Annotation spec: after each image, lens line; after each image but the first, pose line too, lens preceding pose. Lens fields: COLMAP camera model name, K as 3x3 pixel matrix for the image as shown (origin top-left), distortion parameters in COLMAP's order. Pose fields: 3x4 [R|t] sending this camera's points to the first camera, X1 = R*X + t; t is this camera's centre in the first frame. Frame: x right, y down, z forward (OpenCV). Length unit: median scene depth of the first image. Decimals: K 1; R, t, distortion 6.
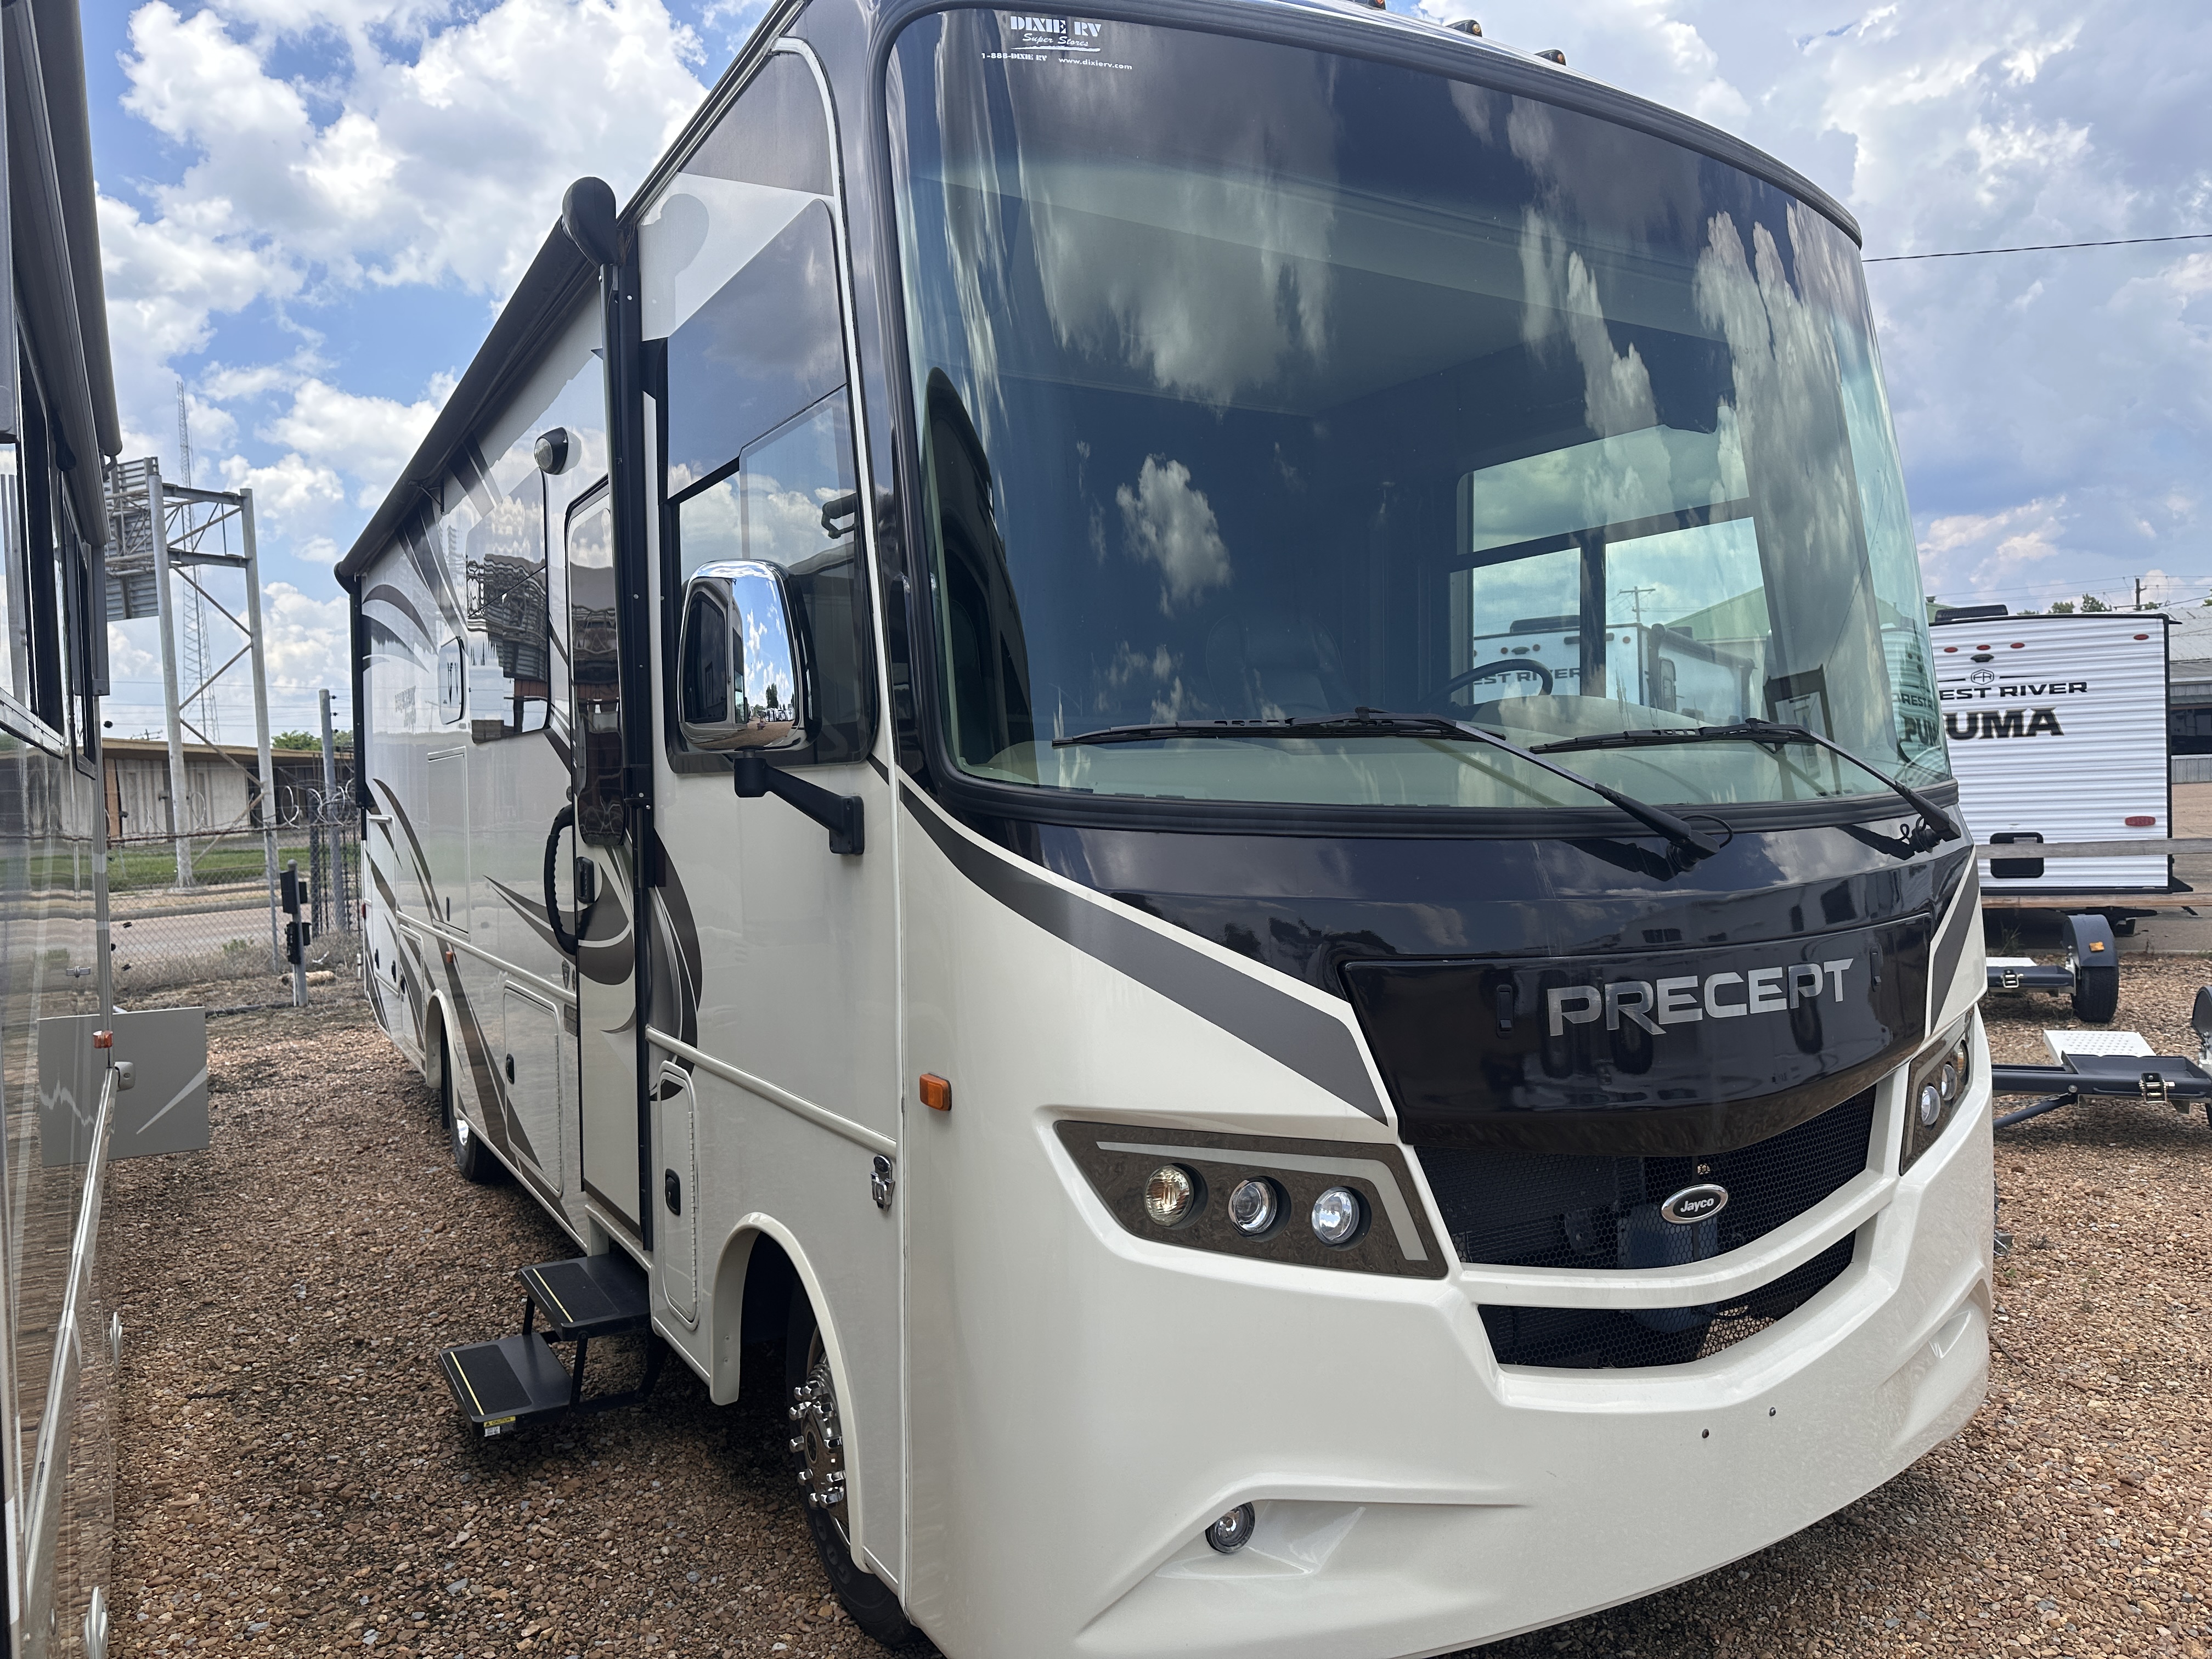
lens RADIAL K [[1526.5, 0, 1106.0], [0, 1526.5, 829.5], [0, 0, 1]] dist [0.147955, -0.143590]
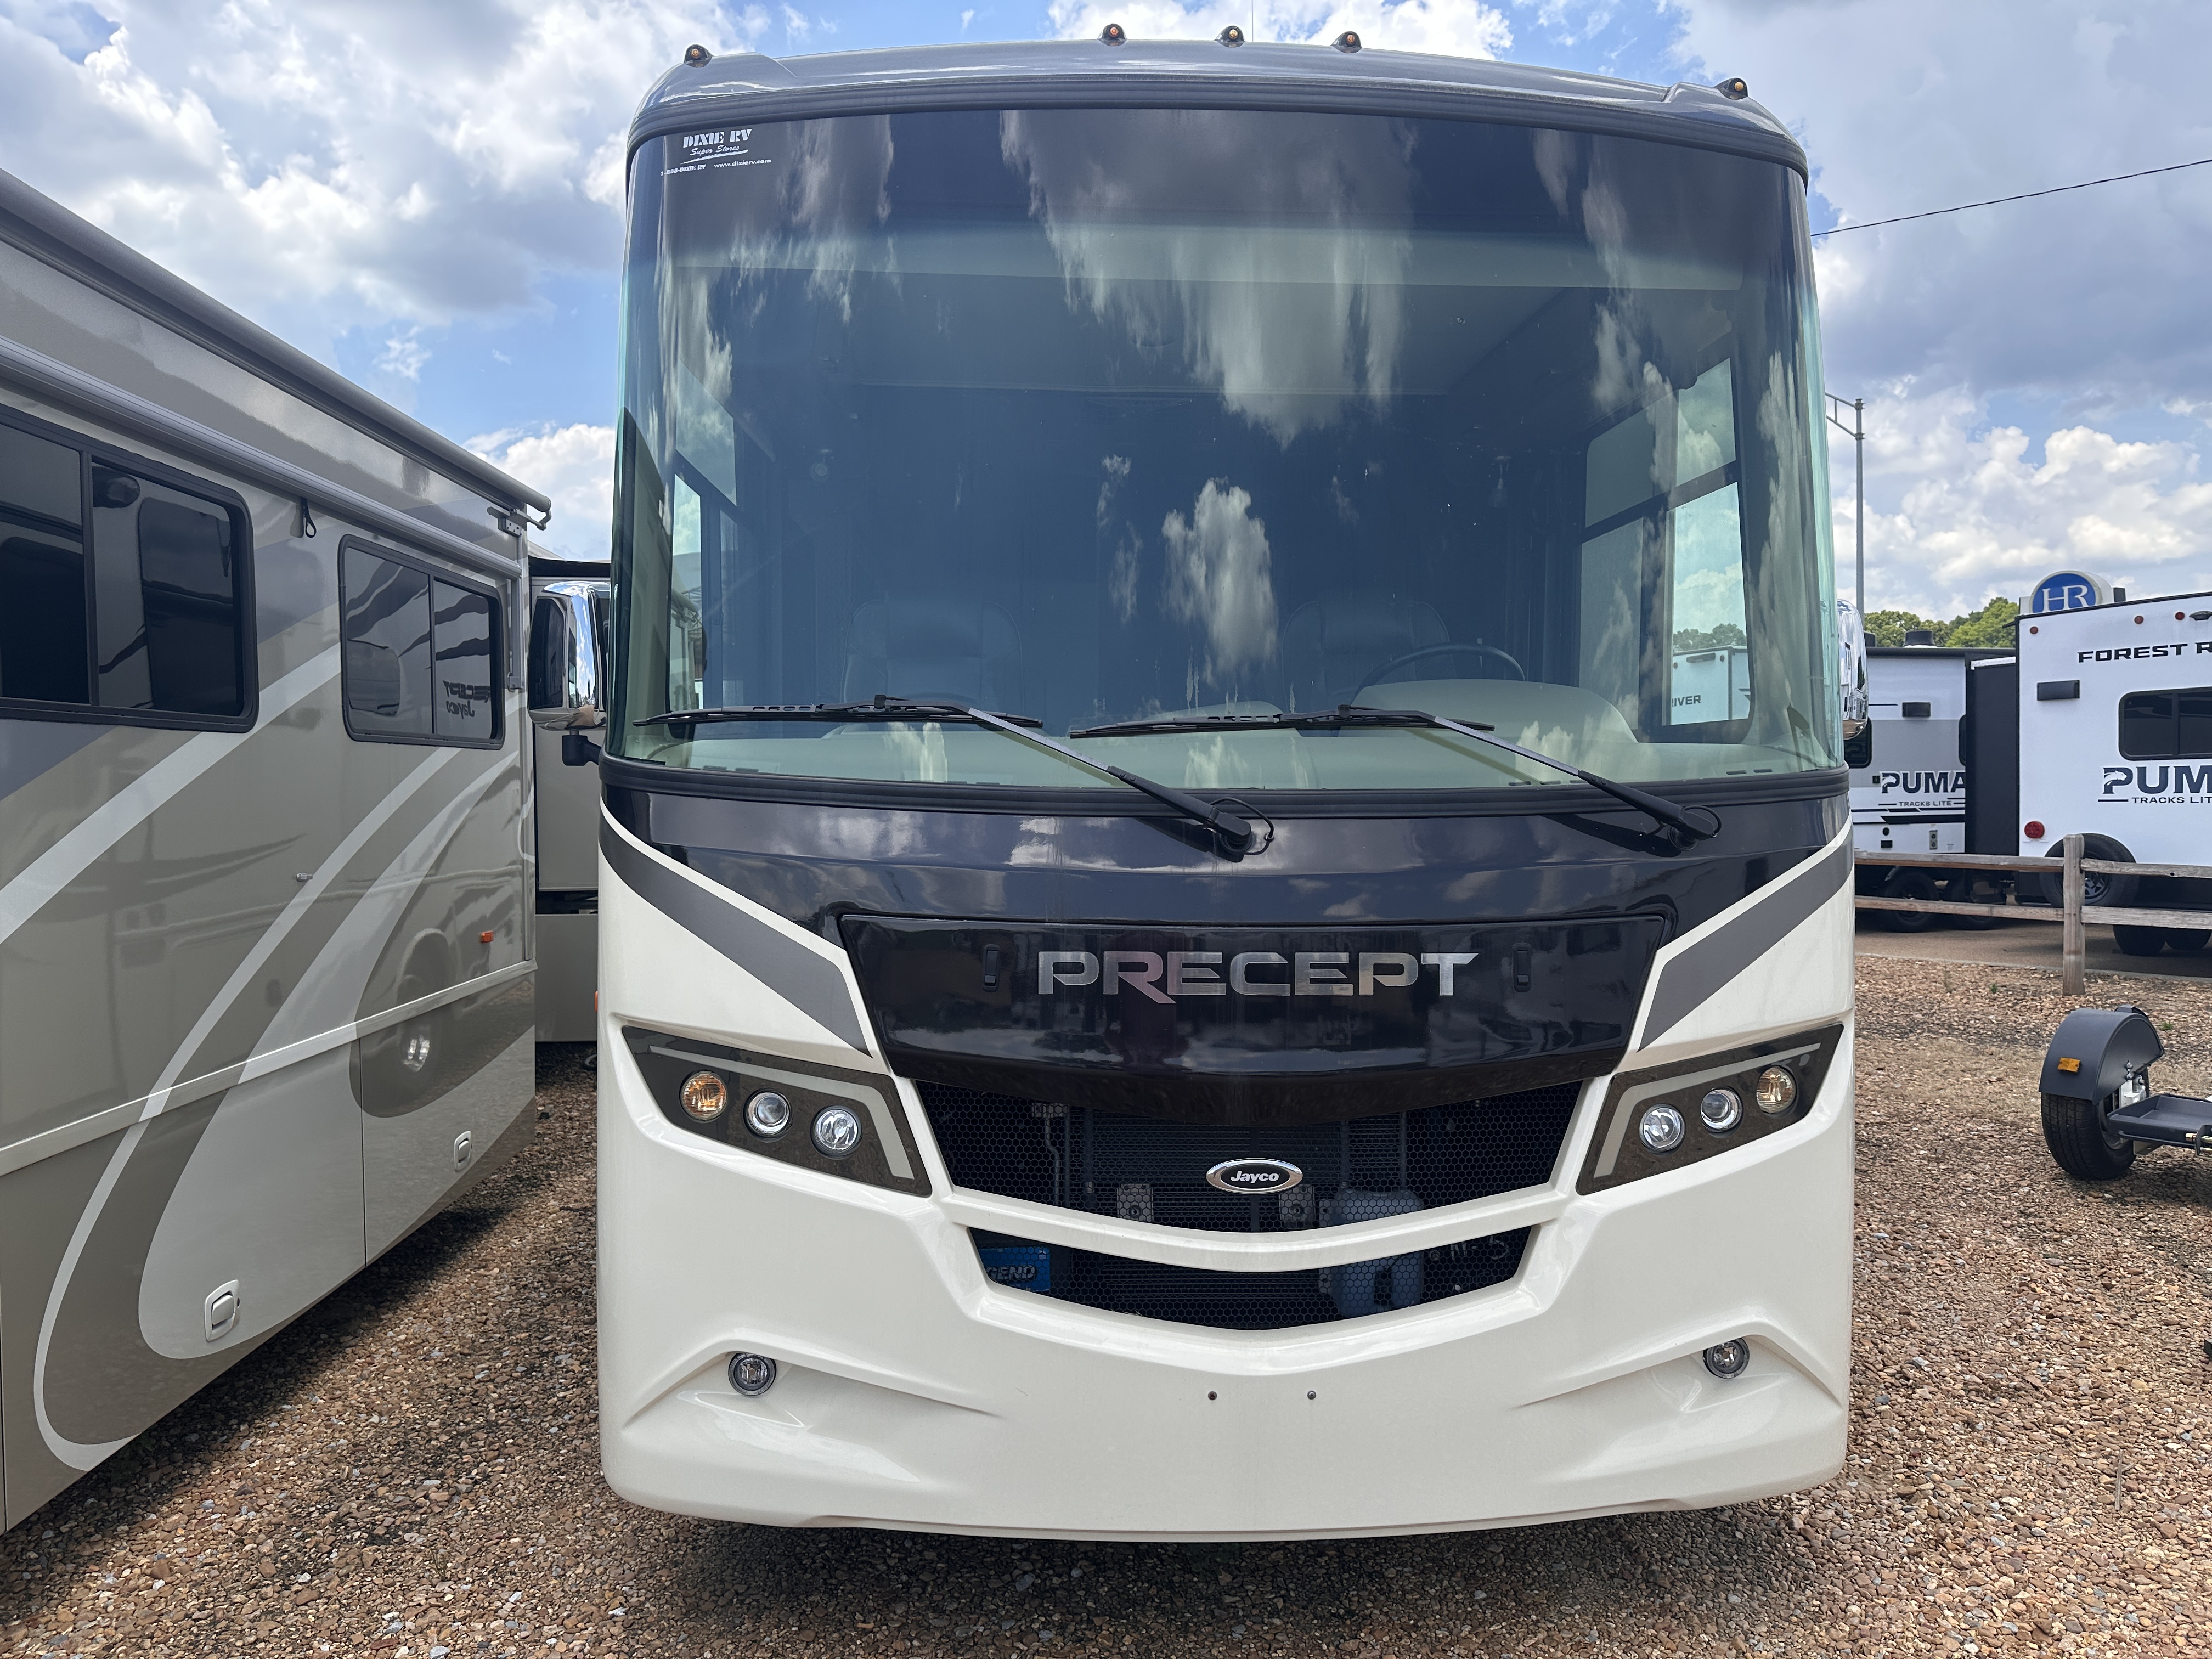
lens RADIAL K [[1533.9, 0, 1106.0], [0, 1533.9, 829.5], [0, 0, 1]] dist [0.219330, -0.344869]
pose [[0.880812, 0.035007, -0.472170, 0.822439], [-0.031141, 0.999387, 0.016004, -0.002582], [0.472441, 0.000607, 0.881362, 0.054116]]
